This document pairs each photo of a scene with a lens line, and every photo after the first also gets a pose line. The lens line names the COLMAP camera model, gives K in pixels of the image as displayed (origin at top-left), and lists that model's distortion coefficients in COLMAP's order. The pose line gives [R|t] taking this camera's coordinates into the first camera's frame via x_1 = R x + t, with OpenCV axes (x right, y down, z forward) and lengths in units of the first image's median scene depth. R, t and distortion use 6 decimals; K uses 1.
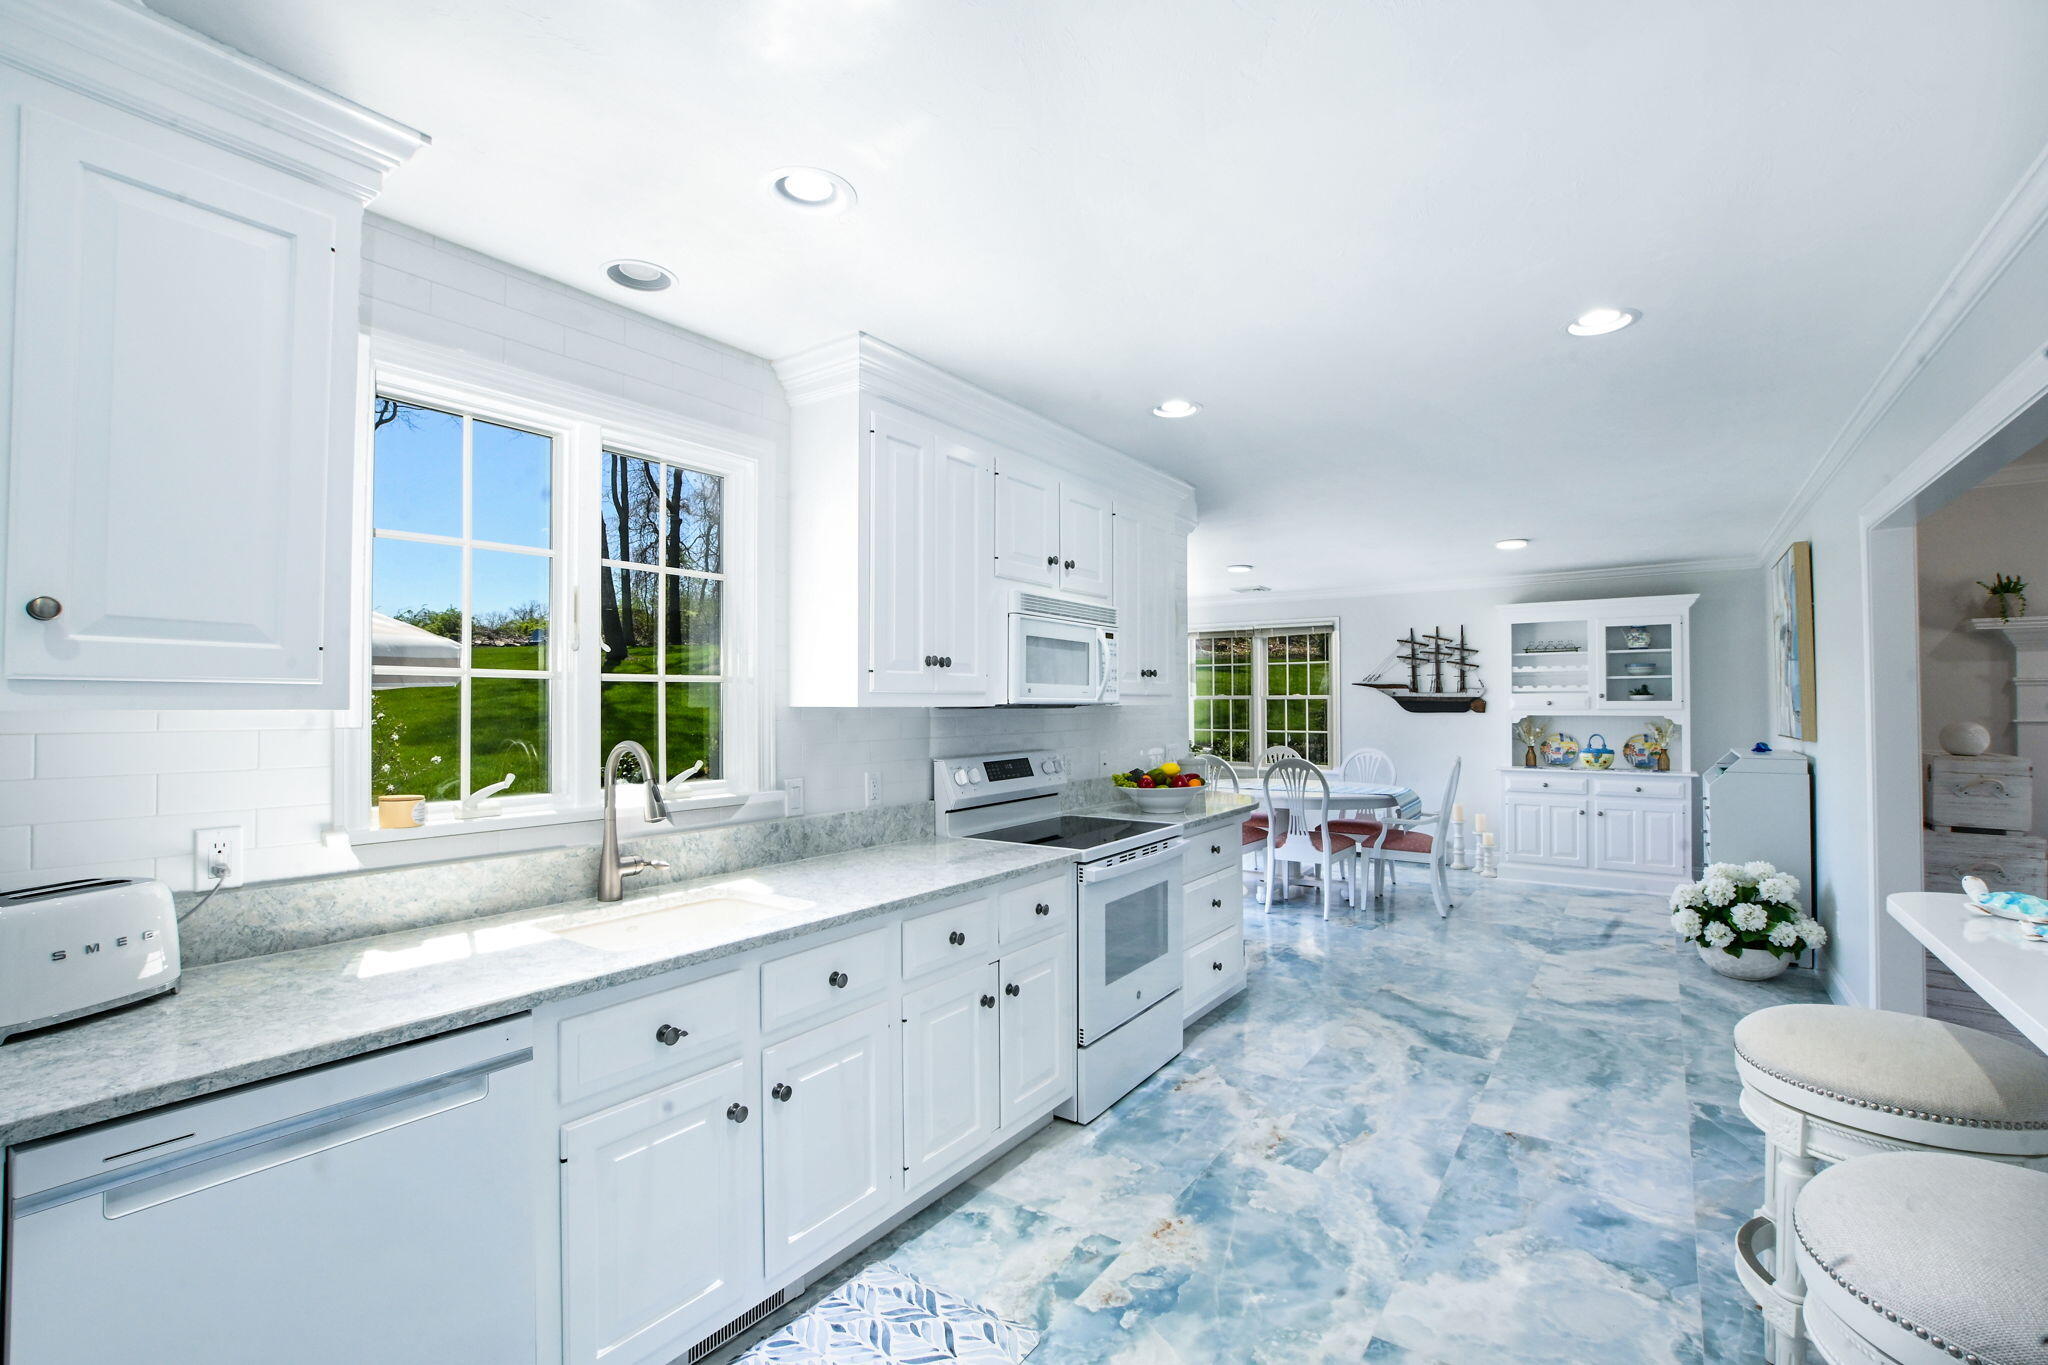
lens RADIAL K [[893.3, 0, 1026.4], [0, 893.3, 689.2], [0, 0, 1]] dist [-0.004330, -0.000219]
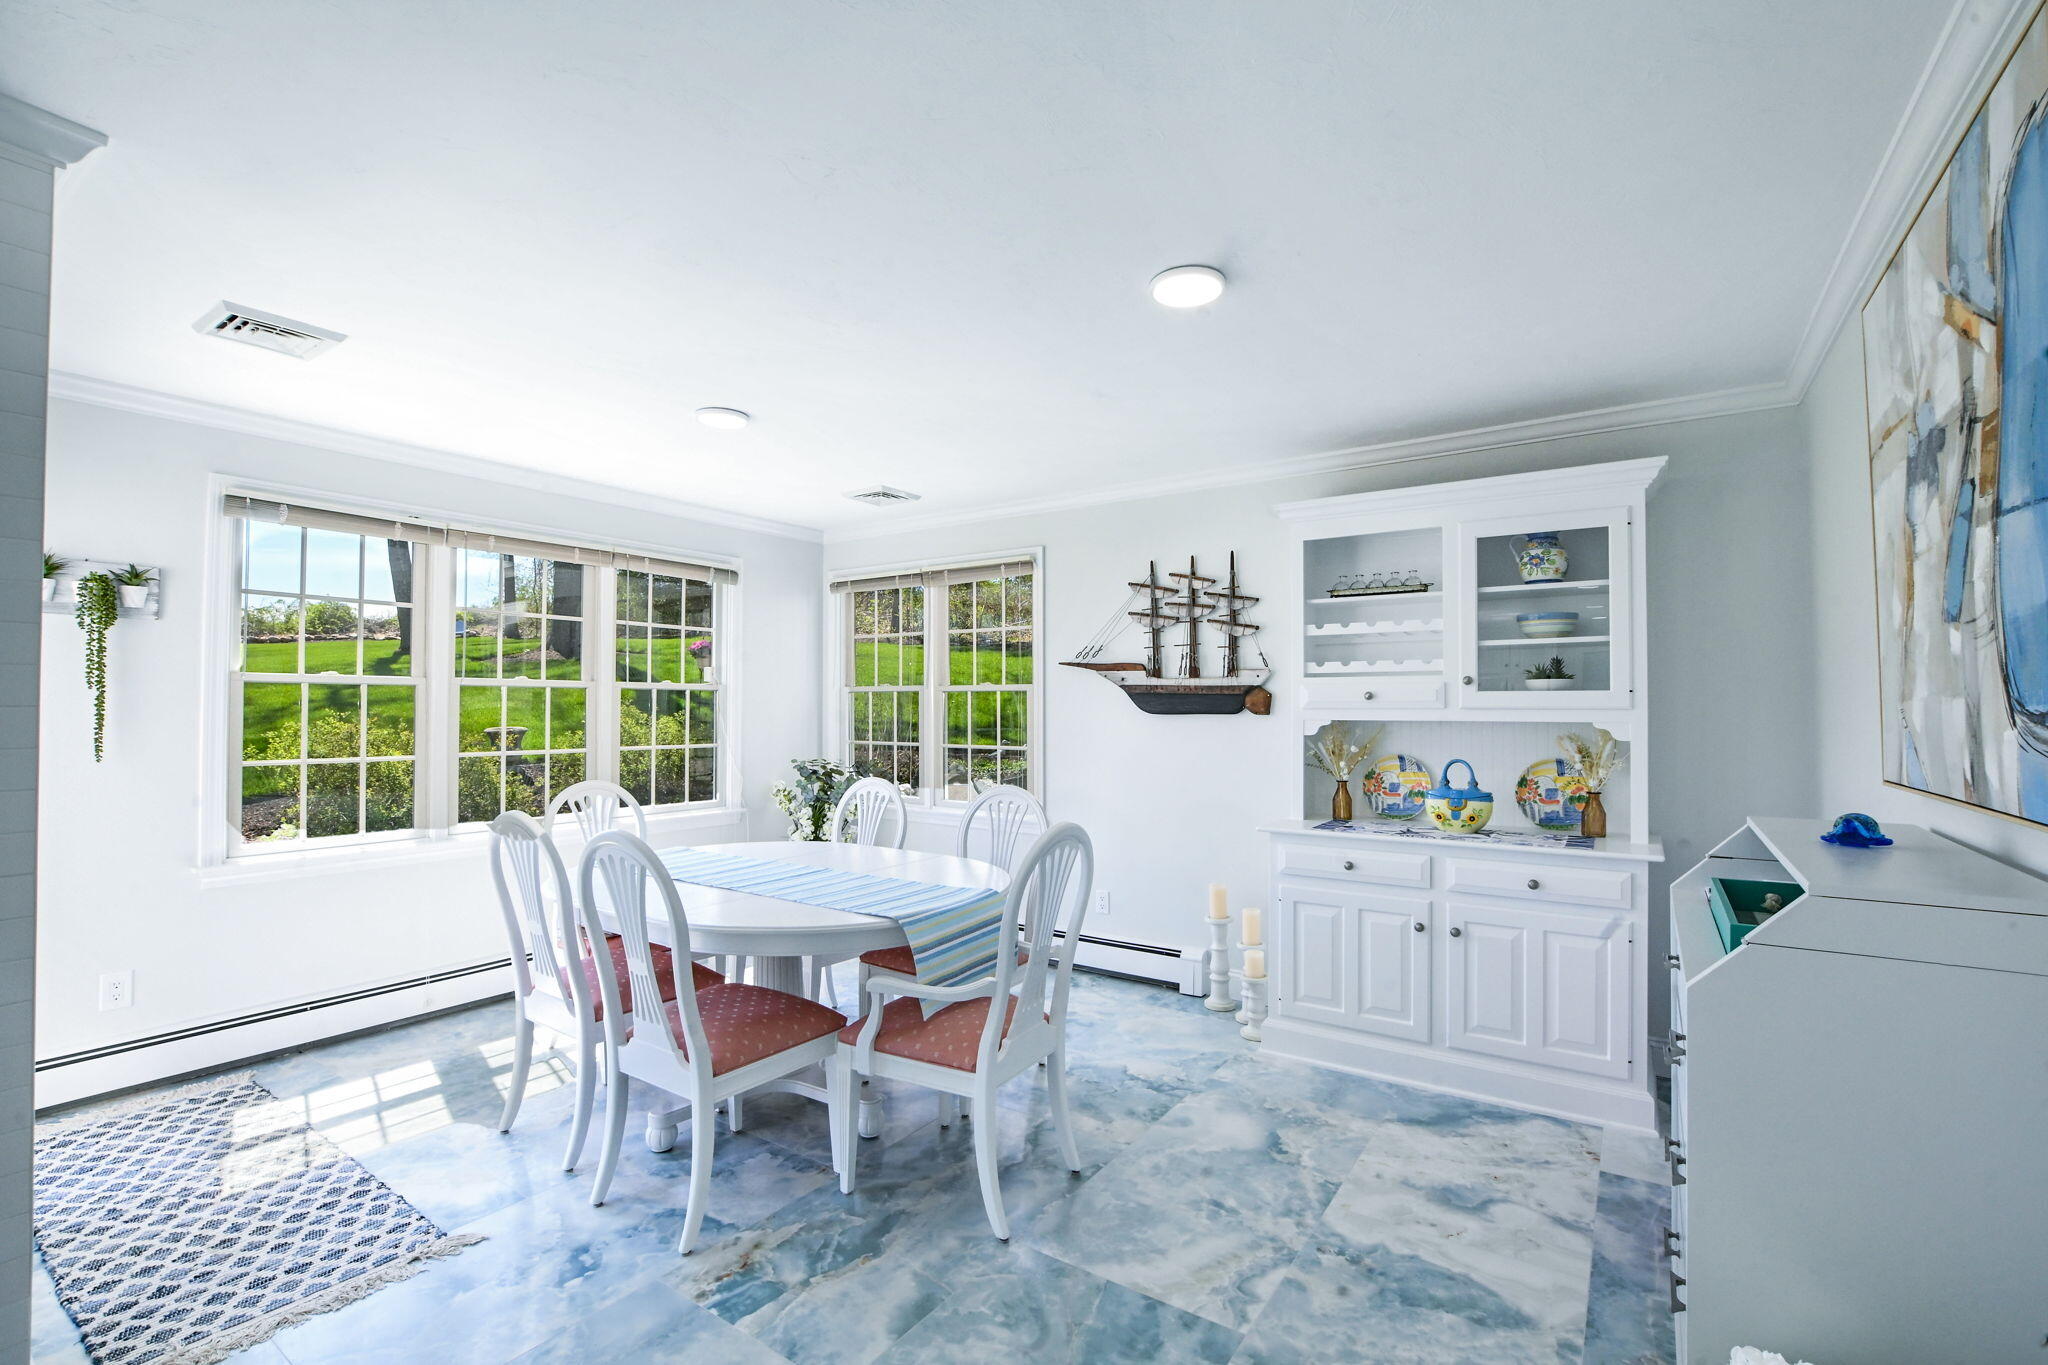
lens RADIAL K [[893.3, 0, 1022.7], [0, 893.3, 690.3], [0, 0, 1]] dist [-0.004330, -0.000219]
pose [[0.999909, 0.003086, 0.013162, 0.376236], [-0.003077, 0.999995, -0.000681, 0.013216], [-0.013164, 0.000641, 0.999913, 0.491687]]
